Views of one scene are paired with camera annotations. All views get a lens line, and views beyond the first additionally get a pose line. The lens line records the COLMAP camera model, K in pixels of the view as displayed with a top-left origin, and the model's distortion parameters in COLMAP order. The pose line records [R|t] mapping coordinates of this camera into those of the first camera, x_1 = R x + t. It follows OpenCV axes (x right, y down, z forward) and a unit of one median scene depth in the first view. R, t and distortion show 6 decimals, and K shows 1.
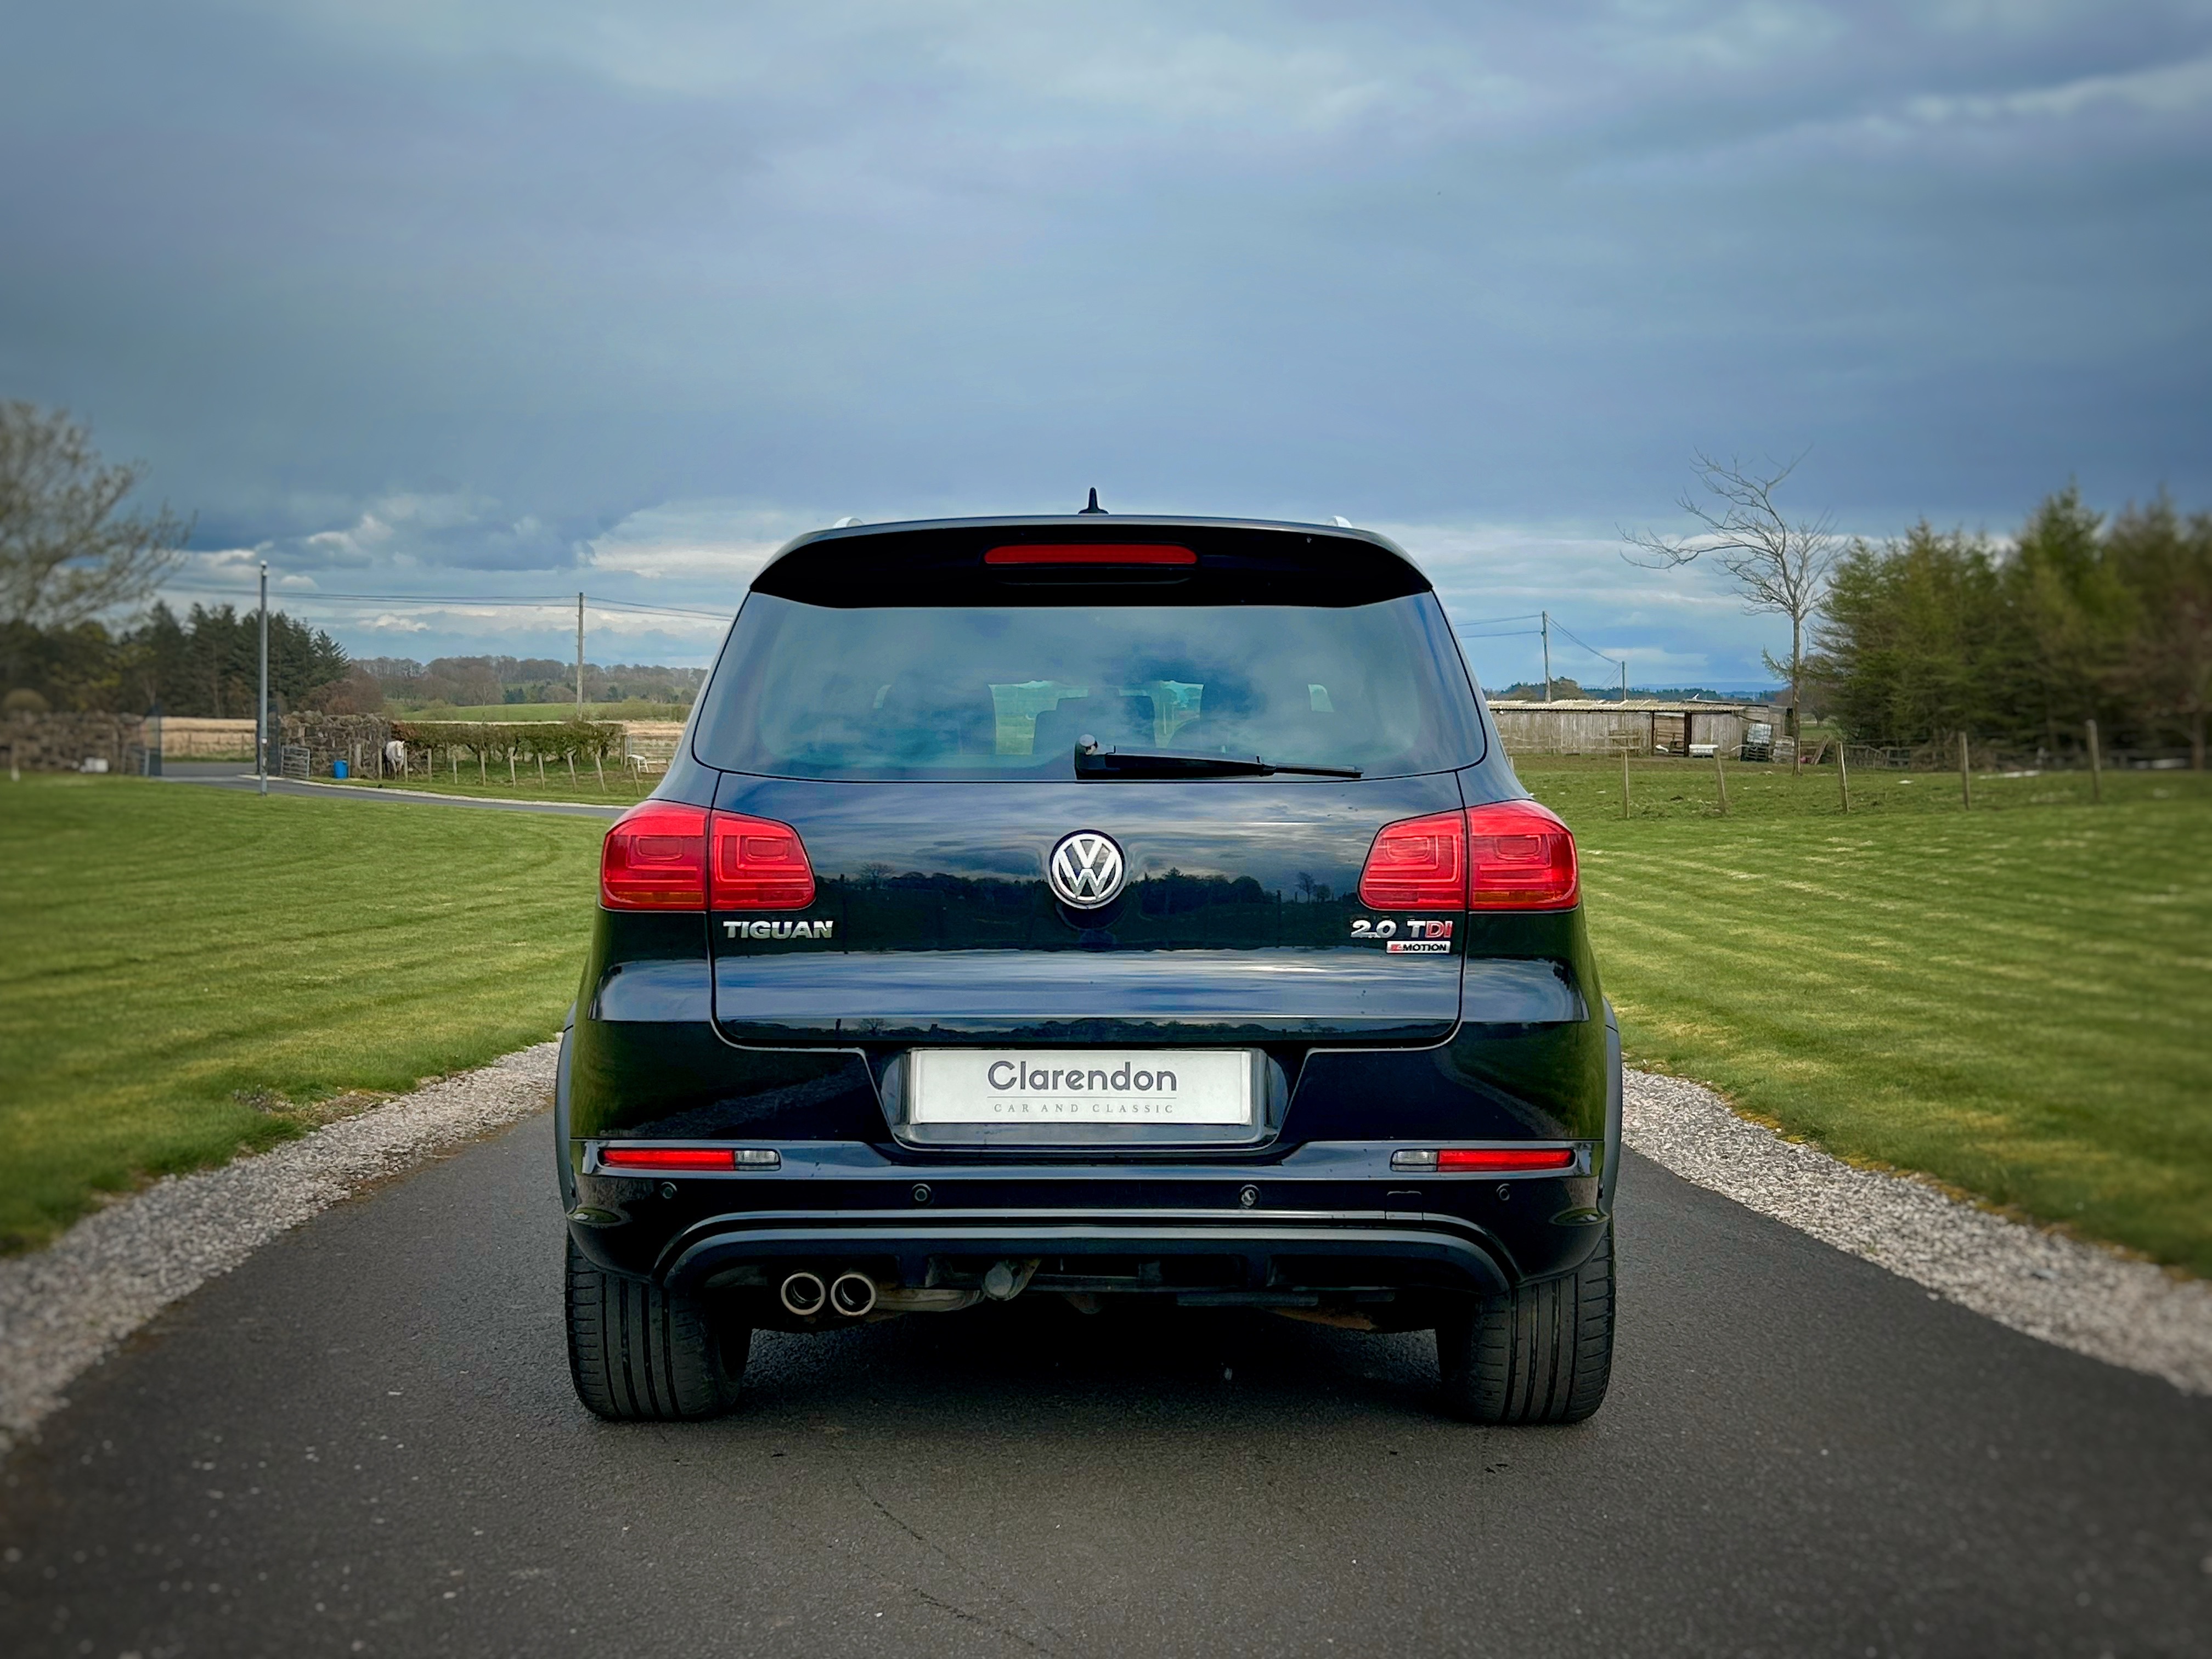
lens RADIAL K [[2658.0, 0, 1125.1], [0, 2658.0, 707.6], [0, 0, 1]] dist [-0.031924, 0.000000]
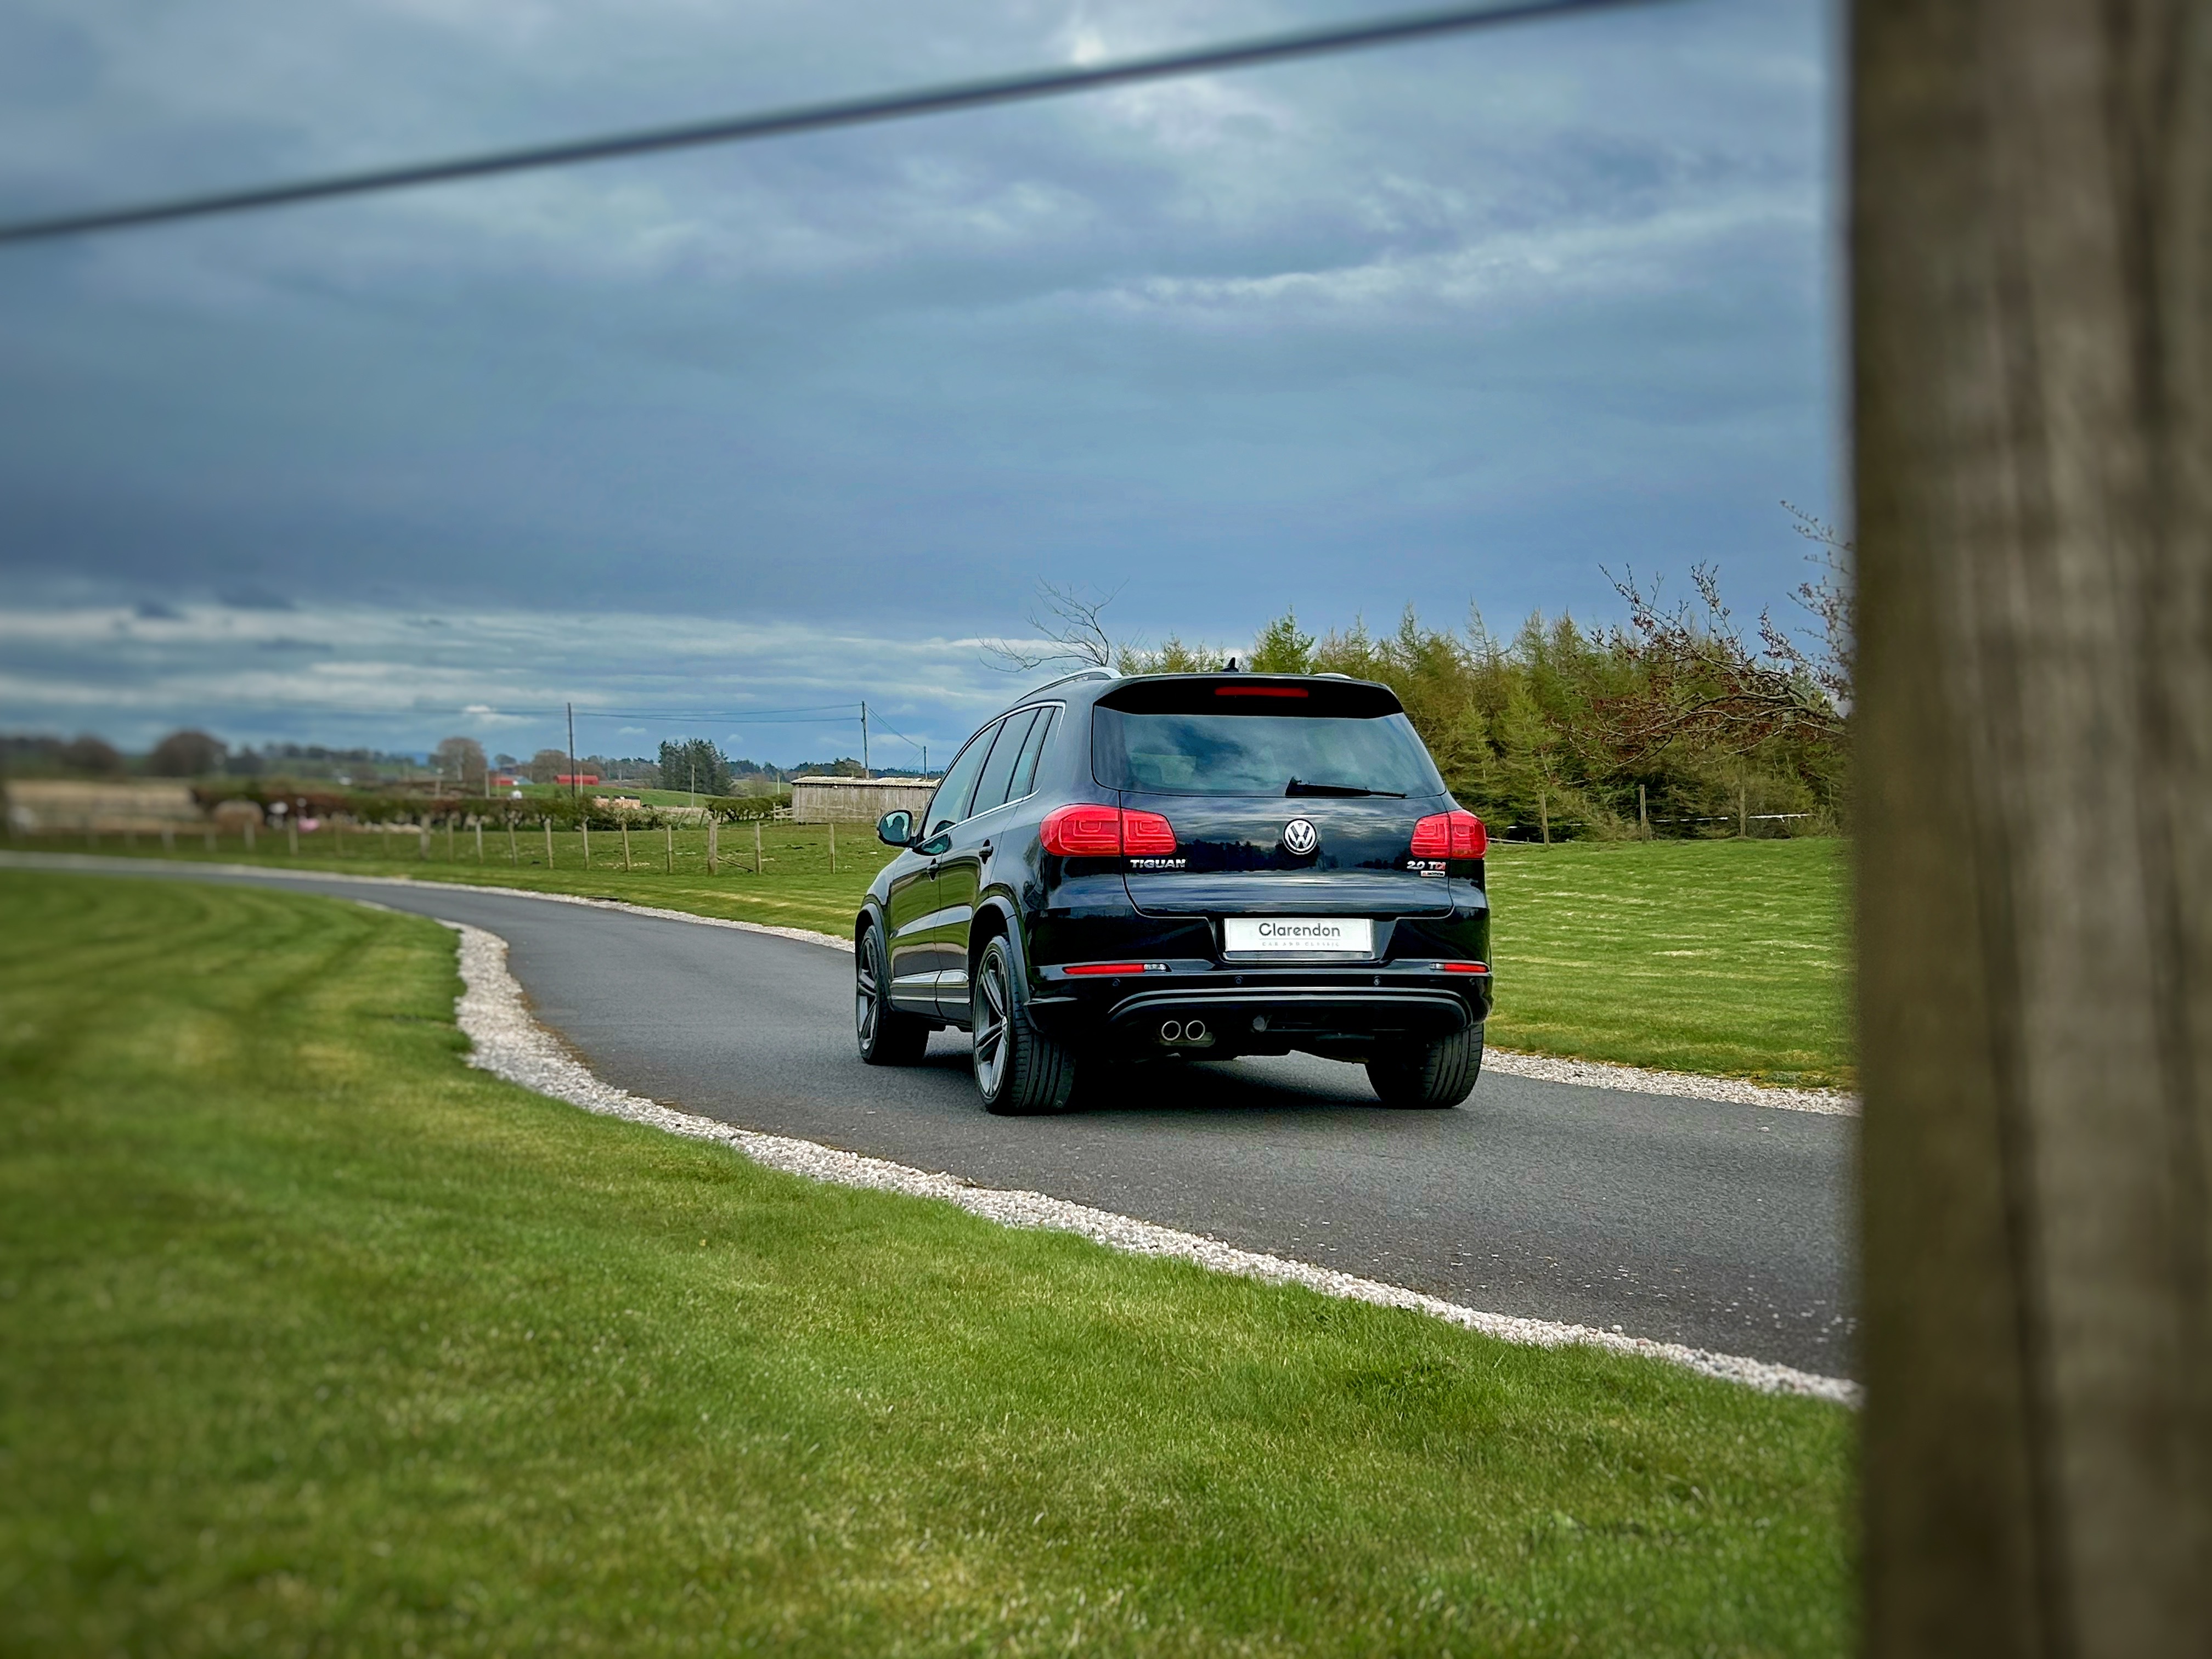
lens RADIAL K [[2405.1, 0, 1105.7], [0, 2405.1, 837.8], [0, 0, 1]] dist [0.077825, 0.000000]
pose [[0.957184, 0.014130, 0.289135, -0.739402], [-0.020441, 0.999614, 0.018820, 0.027605], [-0.288758, -0.023924, 0.957103, -0.855647]]
